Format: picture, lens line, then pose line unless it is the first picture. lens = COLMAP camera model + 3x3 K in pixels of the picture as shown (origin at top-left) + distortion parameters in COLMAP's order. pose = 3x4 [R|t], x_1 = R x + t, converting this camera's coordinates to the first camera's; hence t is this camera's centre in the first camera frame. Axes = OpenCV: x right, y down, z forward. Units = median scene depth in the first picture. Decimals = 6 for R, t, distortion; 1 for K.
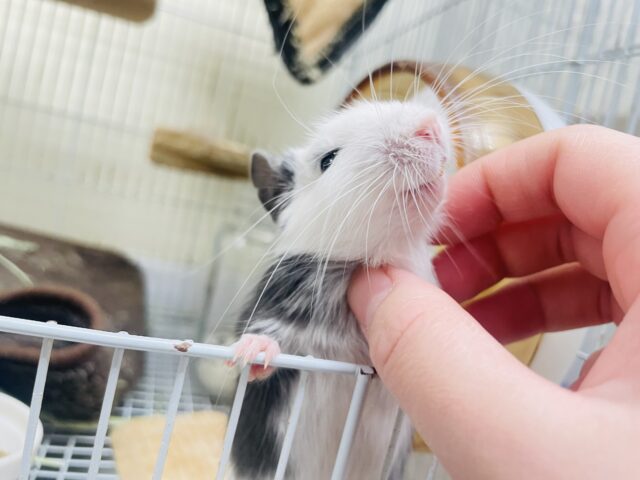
lens RADIAL K [[502.5, 0, 320.0], [0, 502.5, 240.0], [0, 0, 1]] dist [0.037249, -0.112483]
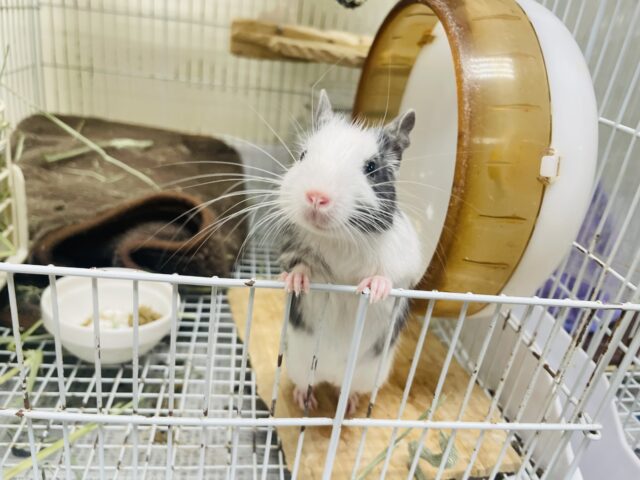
lens RADIAL K [[491.1, 0, 322.8], [0, 491.1, 248.8], [0, 0, 1]] dist [-0.007928, -0.006077]
pose [[0.980837, -0.007973, -0.194669, 0.082109], [0.072302, 0.942711, 0.325680, -0.117310], [0.180920, -0.333514, 0.925222, -0.124294]]
